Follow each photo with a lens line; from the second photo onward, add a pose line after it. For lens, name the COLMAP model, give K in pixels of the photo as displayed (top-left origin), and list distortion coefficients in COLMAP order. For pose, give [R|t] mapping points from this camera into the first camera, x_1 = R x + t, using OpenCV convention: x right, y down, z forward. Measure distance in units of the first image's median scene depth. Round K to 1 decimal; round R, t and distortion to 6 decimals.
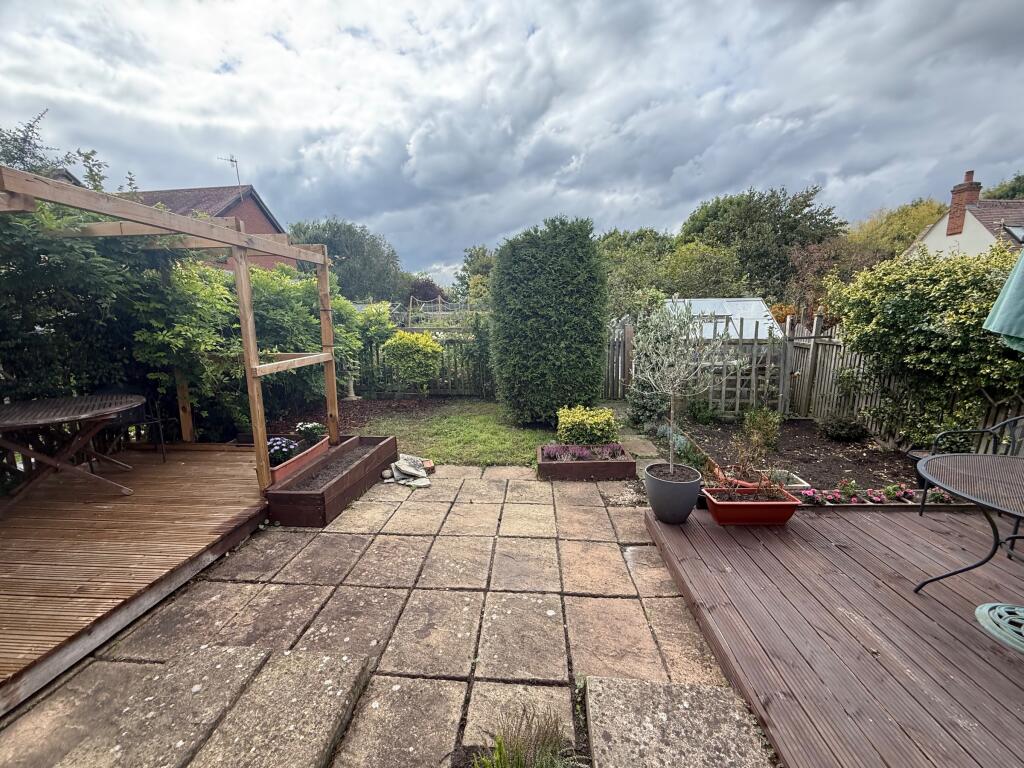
lens RADIAL K [[406.6, 0, 512.0], [0, 406.6, 384.0], [0, 0, 1]] dist [-0.000833, 0.000185]
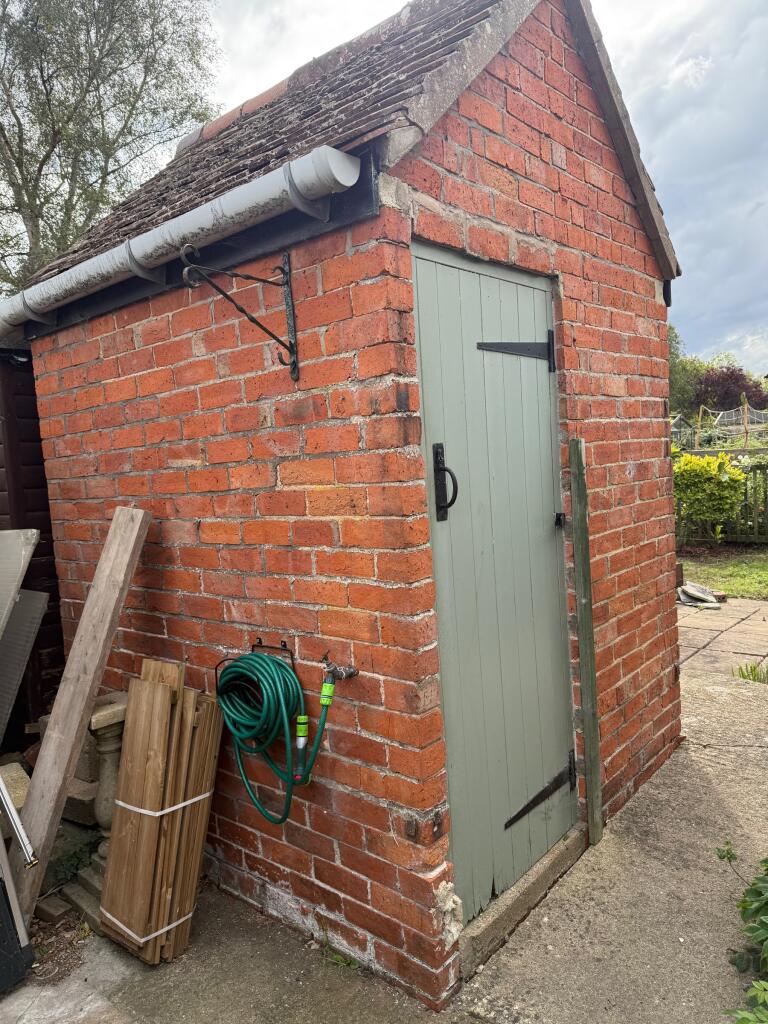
lens RADIAL K [[728.0, 0, 384.0], [0, 728.0, 512.0], [0, 0, 1]] dist [0.119251, -0.207618]
pose [[0.802736, 0.010431, -0.596243, 0.311536], [-0.047643, 0.997773, -0.046688, 0.212184], [0.594428, 0.065885, 0.801445, -1.380464]]
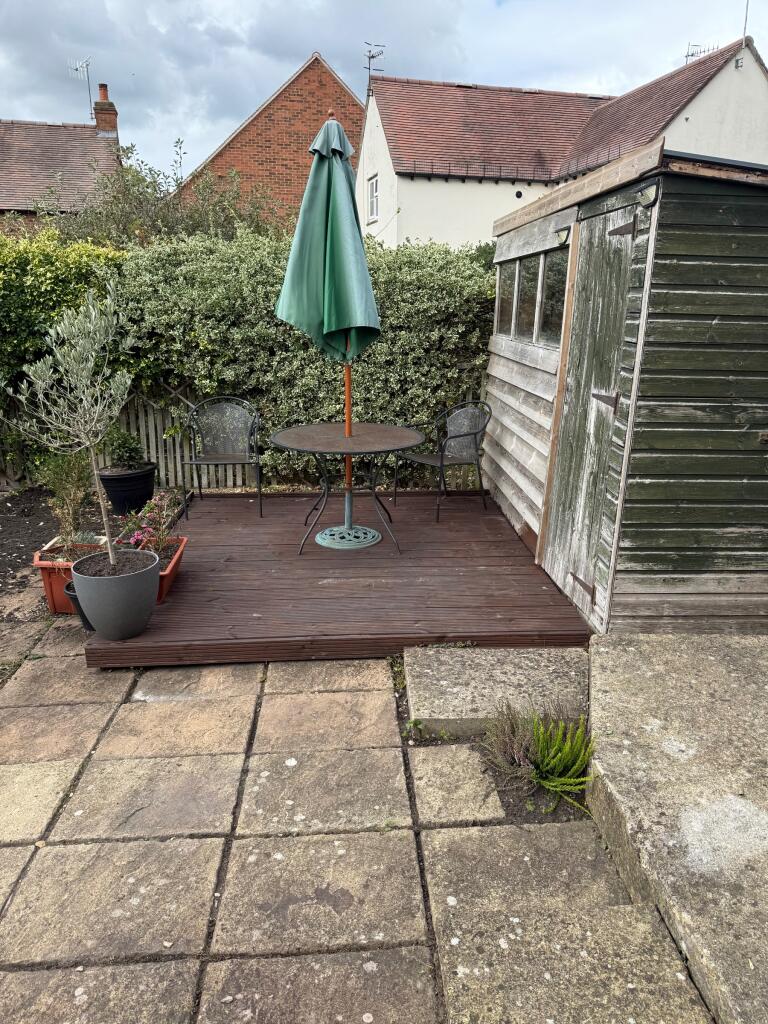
lens RADIAL K [[728.0, 0, 384.0], [0, 728.0, 512.0], [0, 0, 1]] dist [0.119251, -0.207618]
pose [[-0.126852, -0.257632, 0.957880, -0.834666], [0.165675, 0.946613, 0.276542, -0.122213], [-0.977988, 0.193776, -0.077397, 0.725646]]
